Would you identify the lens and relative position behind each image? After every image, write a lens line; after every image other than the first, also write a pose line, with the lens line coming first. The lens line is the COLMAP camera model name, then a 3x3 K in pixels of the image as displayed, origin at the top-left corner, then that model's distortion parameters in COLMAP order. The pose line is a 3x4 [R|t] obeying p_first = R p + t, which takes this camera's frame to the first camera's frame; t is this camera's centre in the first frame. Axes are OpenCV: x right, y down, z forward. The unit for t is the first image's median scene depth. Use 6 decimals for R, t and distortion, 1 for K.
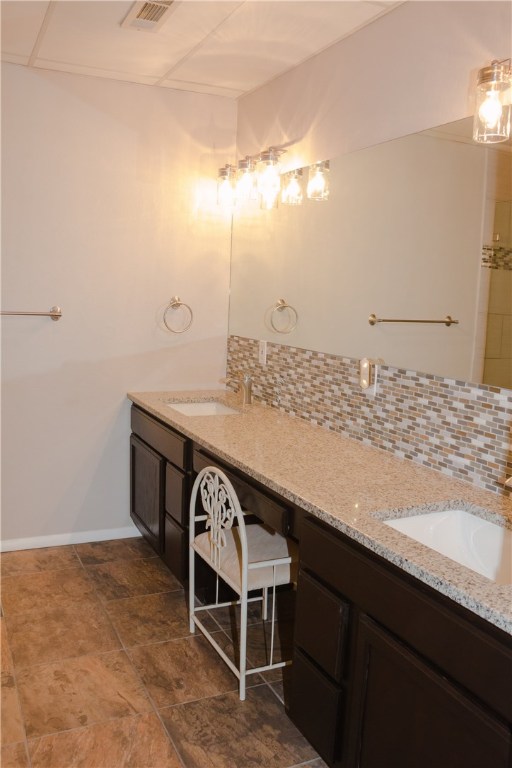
lens RADIAL K [[660.8, 0, 256.0], [0, 660.8, 384.0], [0, 0, 1]] dist [-0.168810, 0.149886]
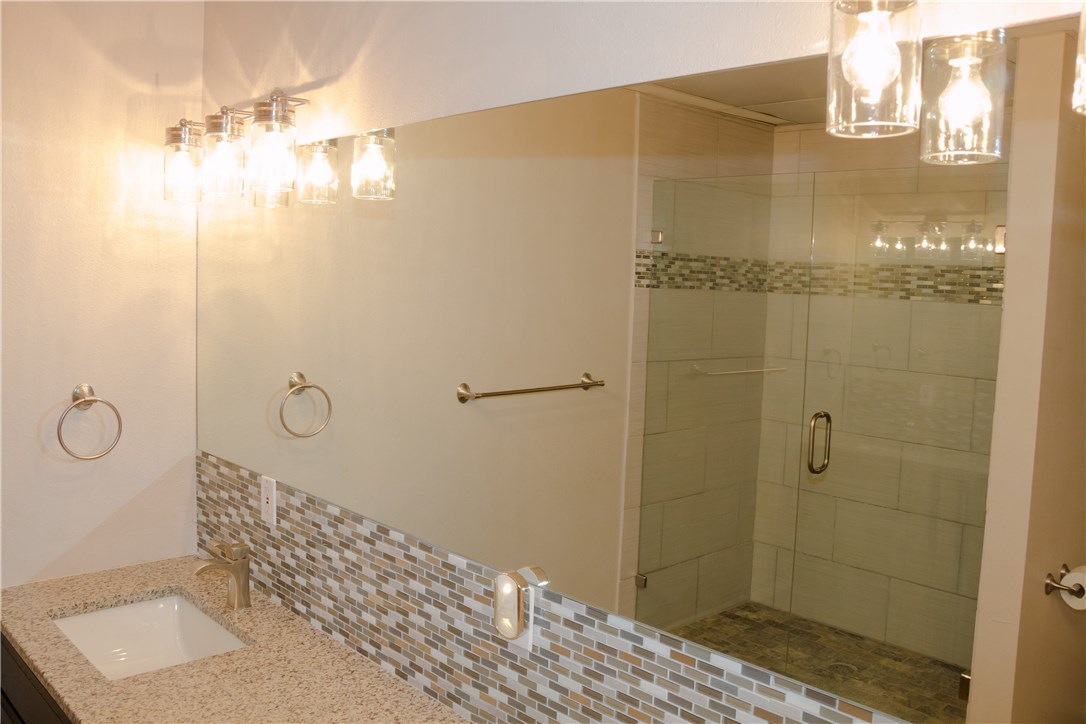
lens RADIAL K [[968.9, 0, 543.0], [0, 968.9, 362.0], [0, 0, 1]] dist [-0.186477, 0.237079]
pose [[0.954752, -0.035113, 0.295321, -0.000939], [0.050321, 0.997761, -0.044051, -0.120021], [-0.293113, 0.056919, 0.954382, 0.270727]]
